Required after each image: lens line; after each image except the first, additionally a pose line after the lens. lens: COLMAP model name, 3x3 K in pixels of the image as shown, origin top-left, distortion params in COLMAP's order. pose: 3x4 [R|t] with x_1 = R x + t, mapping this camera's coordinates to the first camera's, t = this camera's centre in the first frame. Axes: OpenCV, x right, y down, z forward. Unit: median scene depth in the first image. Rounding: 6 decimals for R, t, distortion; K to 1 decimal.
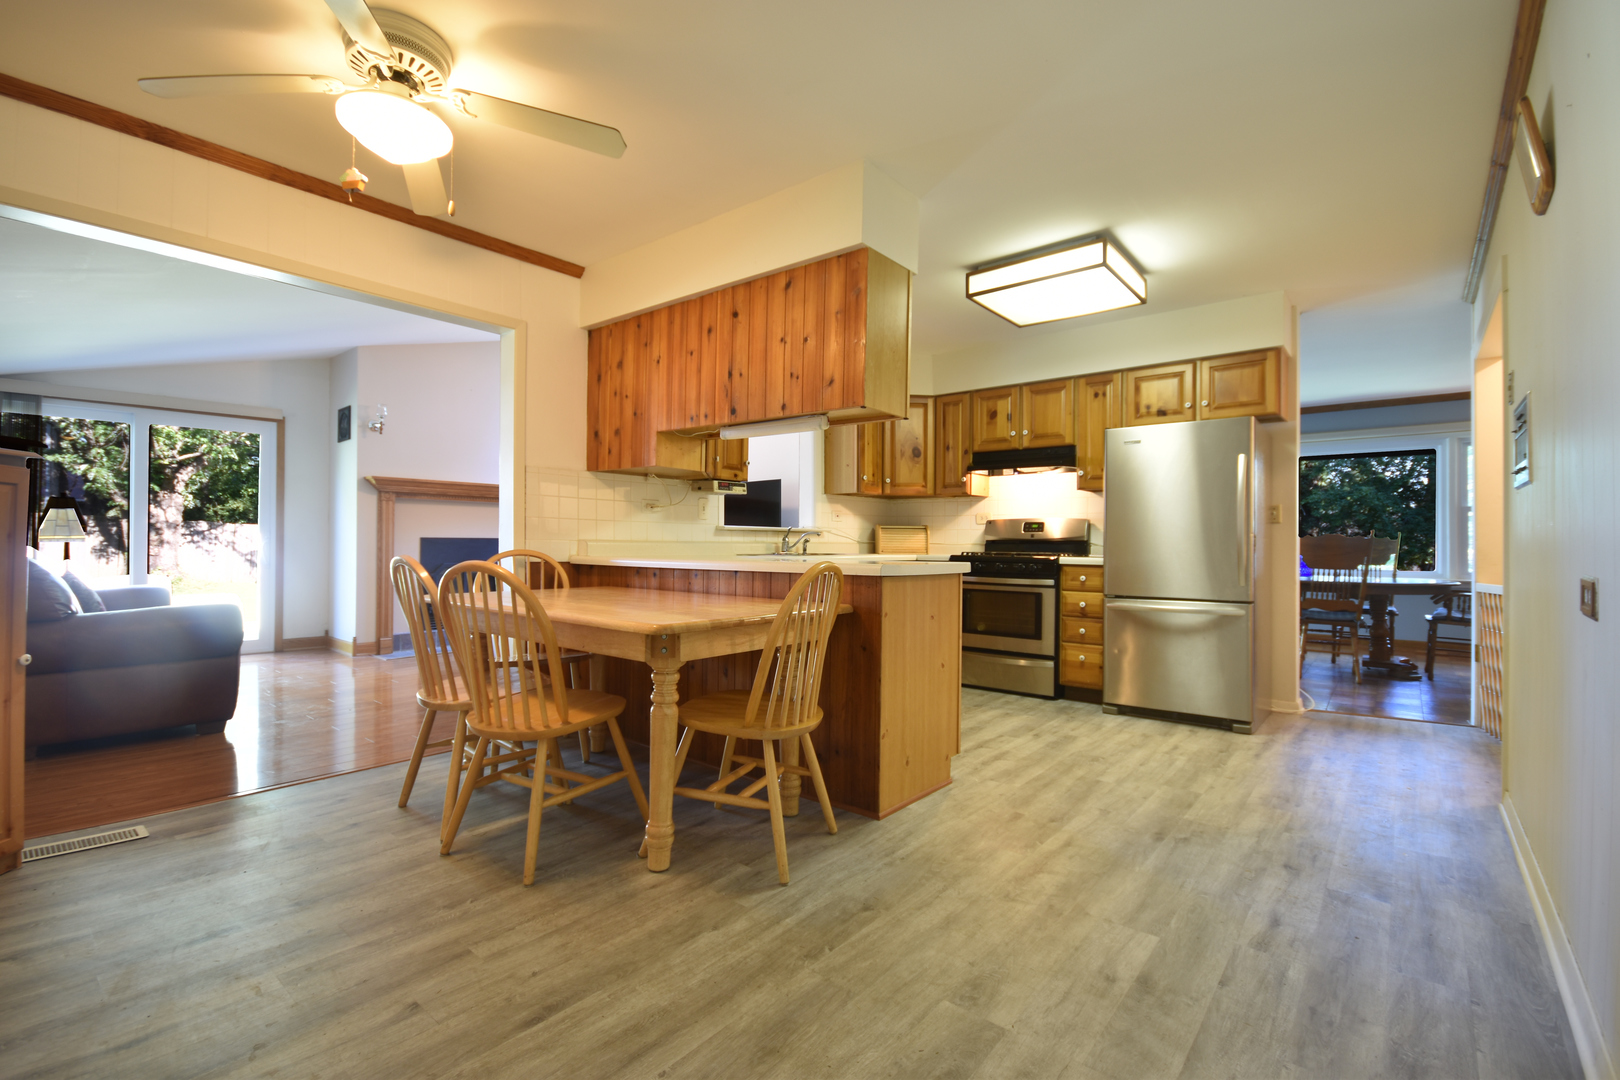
lens RADIAL K [[713.2, 0, 806.1], [0, 713.2, 540.9], [0, 0, 1]] dist [-0.006208, -0.005071]
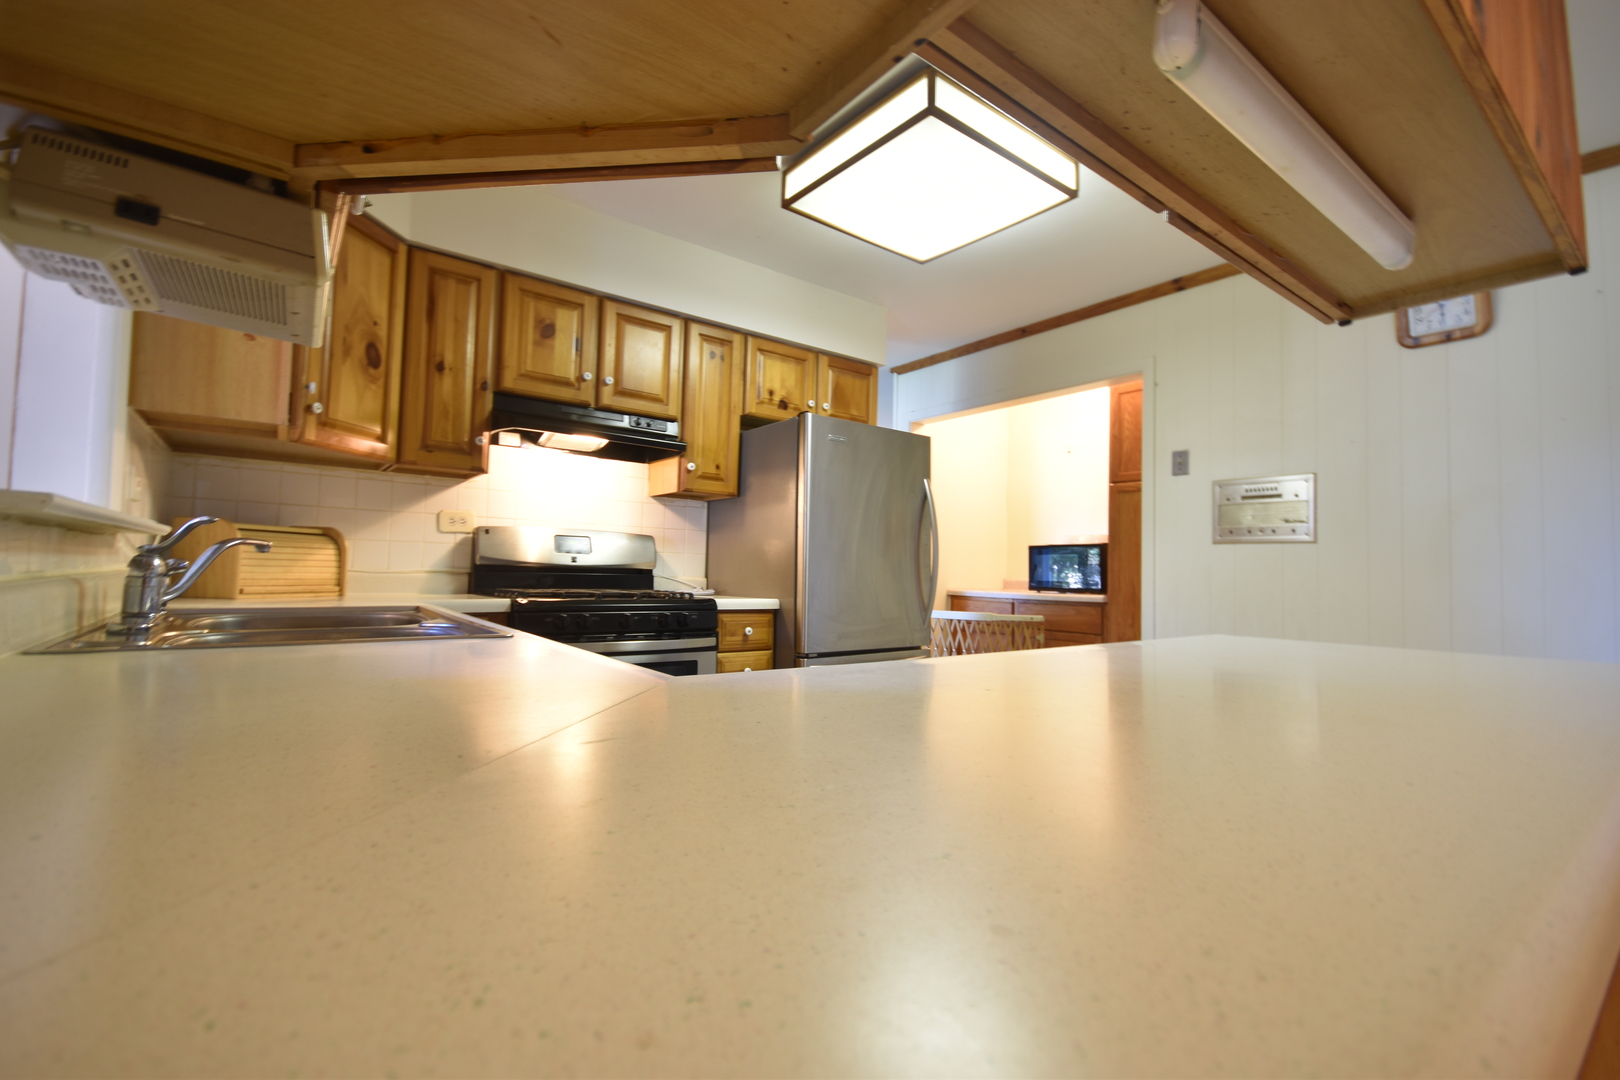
lens RADIAL K [[713.2, 0, 804.1], [0, 713.2, 531.5], [0, 0, 1]] dist [-0.006208, -0.005071]
pose [[0.238981, 0.058151, 0.969281, -0.205251], [-0.021061, 0.998281, -0.054699, -0.002314], [-0.970796, -0.007342, 0.239795, 0.715222]]
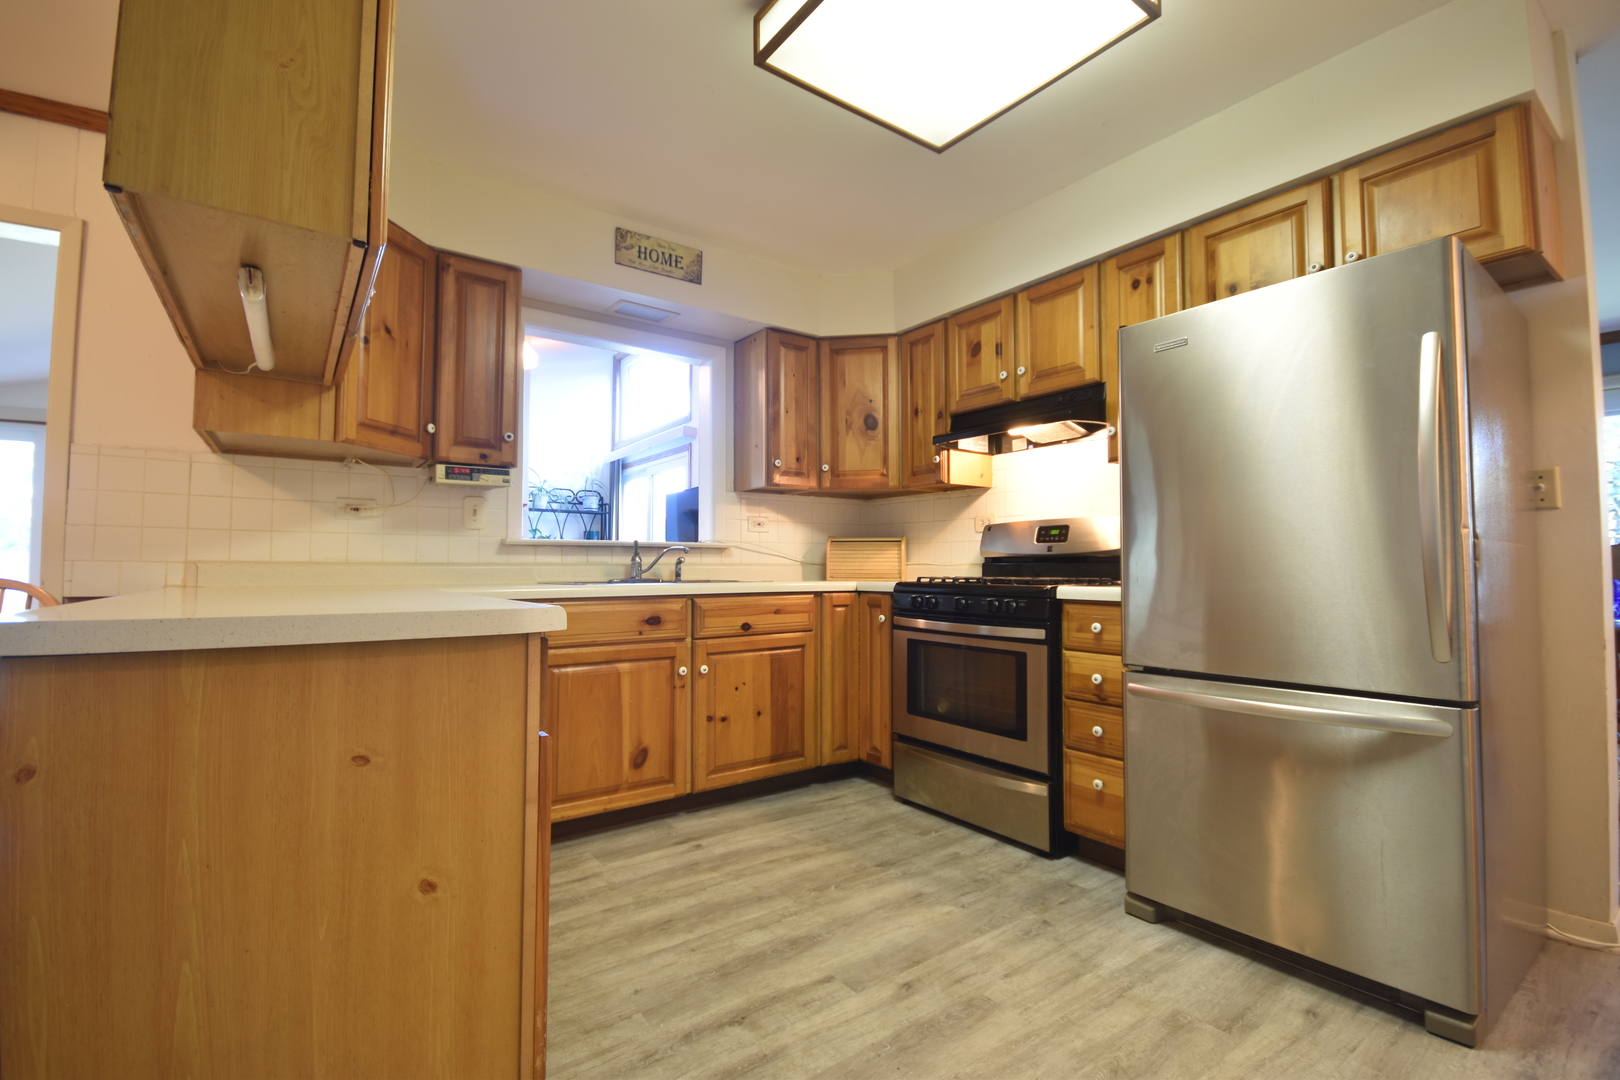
lens RADIAL K [[713.2, 0, 807.1], [0, 713.2, 540.4], [0, 0, 1]] dist [-0.006208, -0.005071]
pose [[0.970182, -0.017483, -0.241747, 0.278093], [0.008658, 0.999258, -0.037519, 0.006649], [0.242223, 0.034307, 0.969614, 0.402521]]
